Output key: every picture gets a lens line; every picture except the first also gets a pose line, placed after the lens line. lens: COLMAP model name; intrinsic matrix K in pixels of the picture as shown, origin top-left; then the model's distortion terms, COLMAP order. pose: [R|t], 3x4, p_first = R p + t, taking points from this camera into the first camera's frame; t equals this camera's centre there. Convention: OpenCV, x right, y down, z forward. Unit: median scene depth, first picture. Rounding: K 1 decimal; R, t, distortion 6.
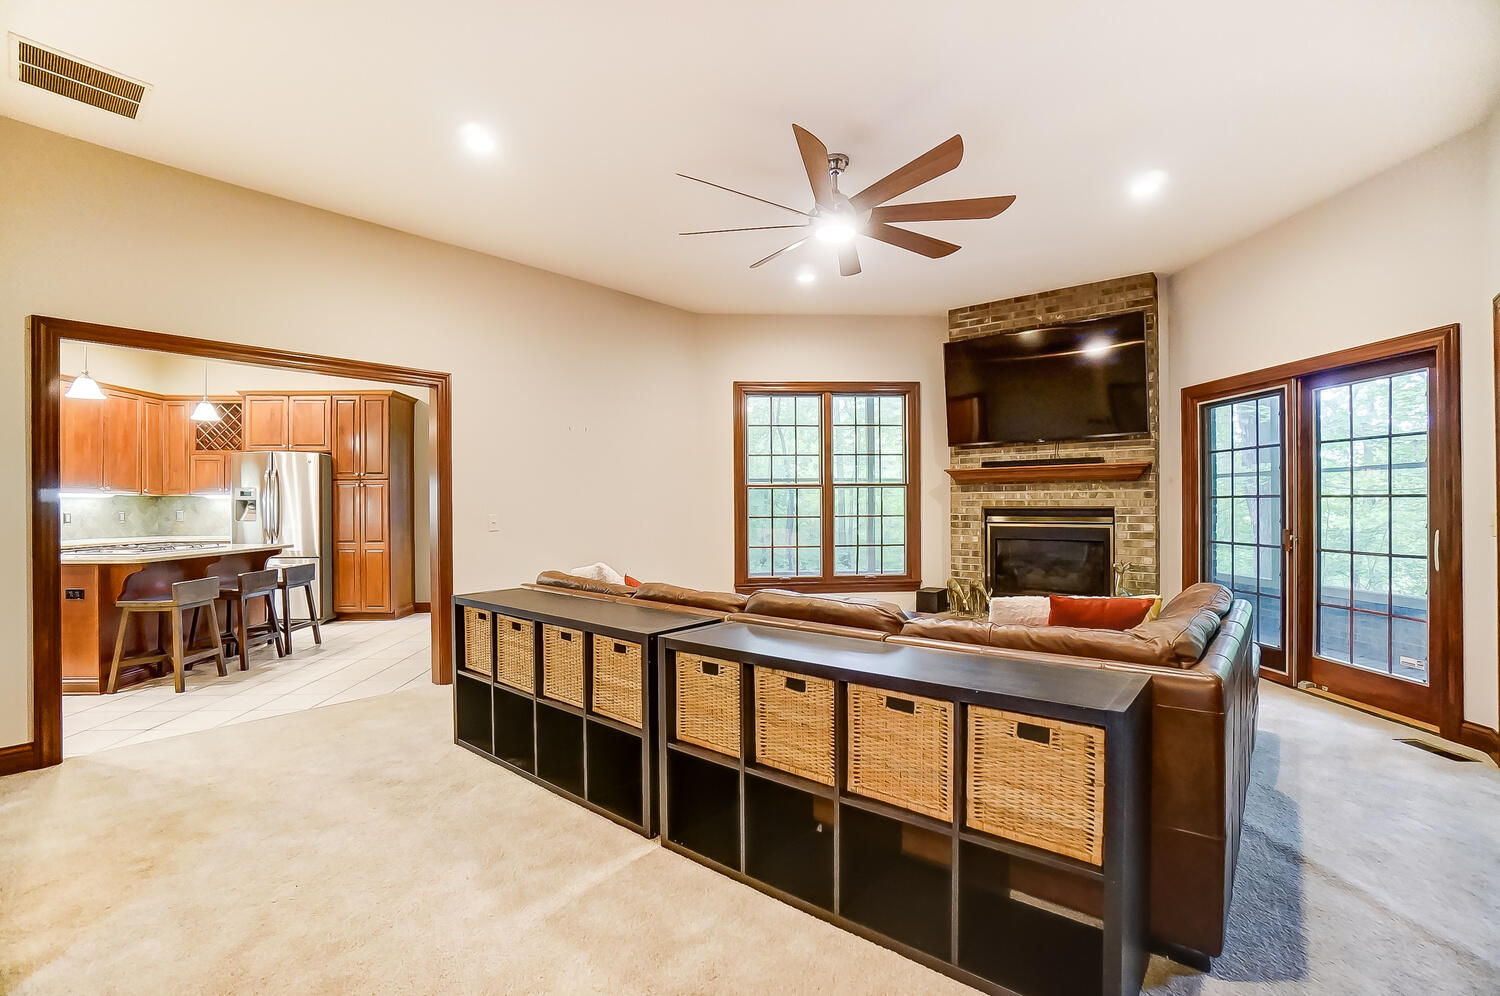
lens RADIAL K [[659.2, 0, 750.0], [0, 659.2, 498.0], [0, 0, 1]] dist [-0.063300, 0.016834]
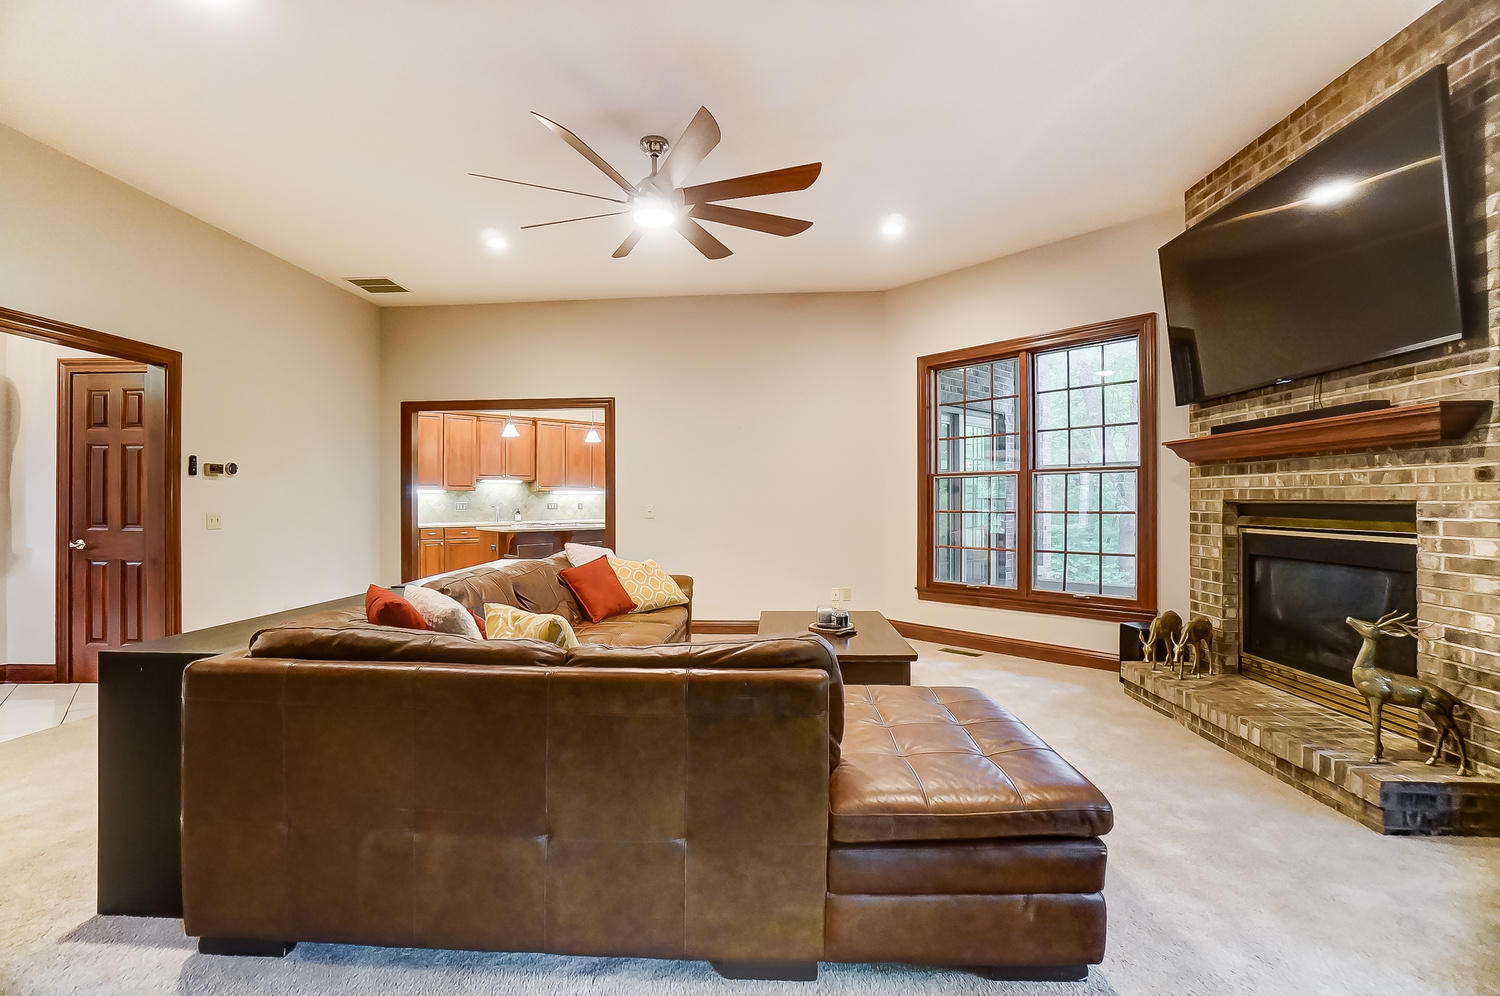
lens RADIAL K [[659.2, 0, 750.0], [0, 659.2, 498.0], [0, 0, 1]] dist [-0.063300, 0.016834]
pose [[0.605078, 0.001666, -0.796165, 0.603619], [0.006181, 0.999958, 0.006790, 0.004960], [0.796142, -0.009030, 0.605042, 0.313591]]
